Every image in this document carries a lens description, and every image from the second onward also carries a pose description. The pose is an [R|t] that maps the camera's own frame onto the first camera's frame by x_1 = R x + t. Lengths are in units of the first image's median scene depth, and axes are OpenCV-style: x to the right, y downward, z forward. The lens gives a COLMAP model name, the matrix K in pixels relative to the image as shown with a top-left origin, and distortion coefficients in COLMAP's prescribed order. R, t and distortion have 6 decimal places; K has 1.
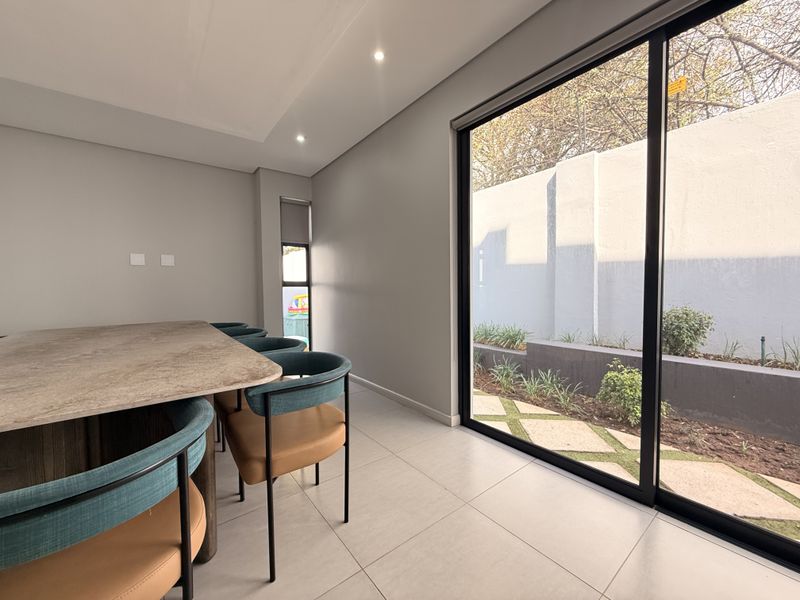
lens RADIAL K [[319.6, 0, 397.3], [0, 319.6, 302.7], [0, 0, 1]] dist [0.000449, 0.000289]
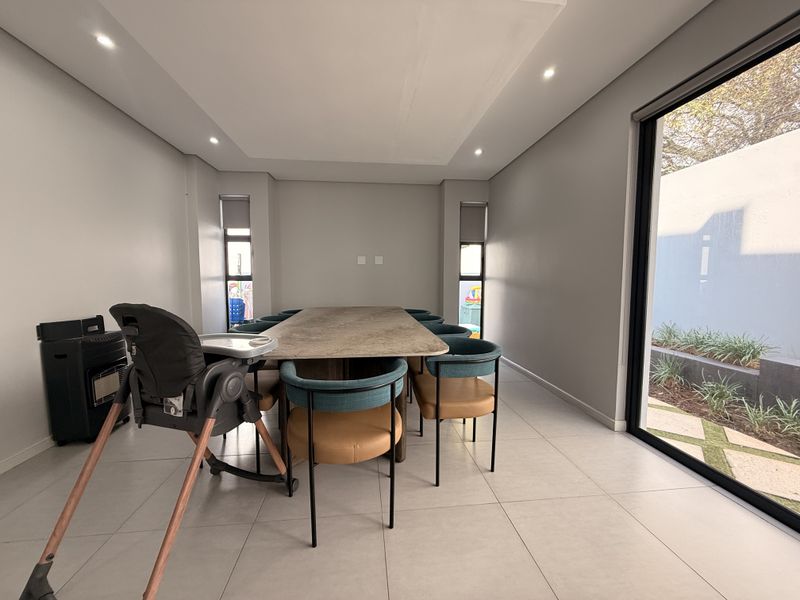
lens RADIAL K [[319.6, 0, 396.0], [0, 319.6, 295.5], [0, 0, 1]] dist [0.000449, 0.000289]
pose [[0.851006, 0.040550, -0.523588, 0.090294], [-0.033700, 0.999176, 0.022610, -0.025376], [0.524073, -0.001597, 0.851672, -0.176338]]
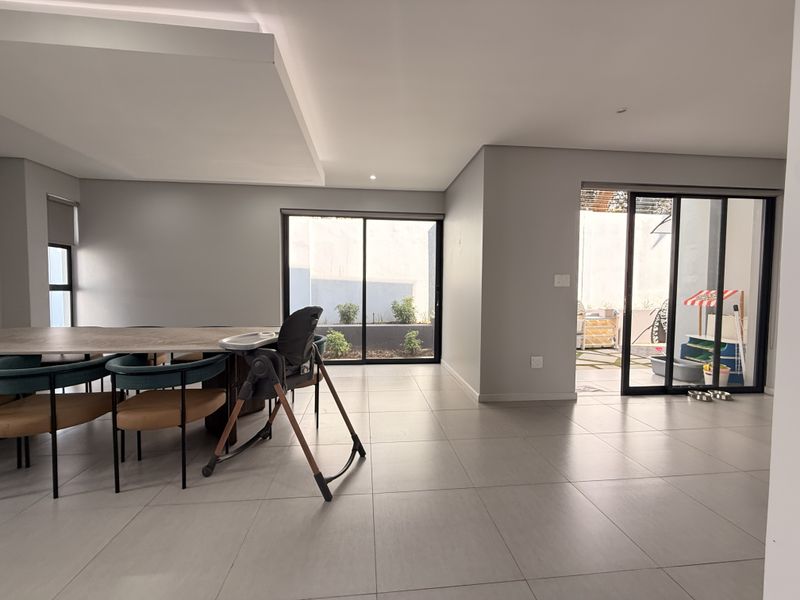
lens RADIAL K [[319.6, 0, 397.0], [0, 319.6, 298.2], [0, 0, 1]] dist [0.000449, 0.000289]
pose [[0.527405, -0.011244, 0.849540, -1.101909], [0.022378, 0.999749, -0.000660, -0.009578], [-0.849319, 0.019359, 0.527524, -0.605249]]
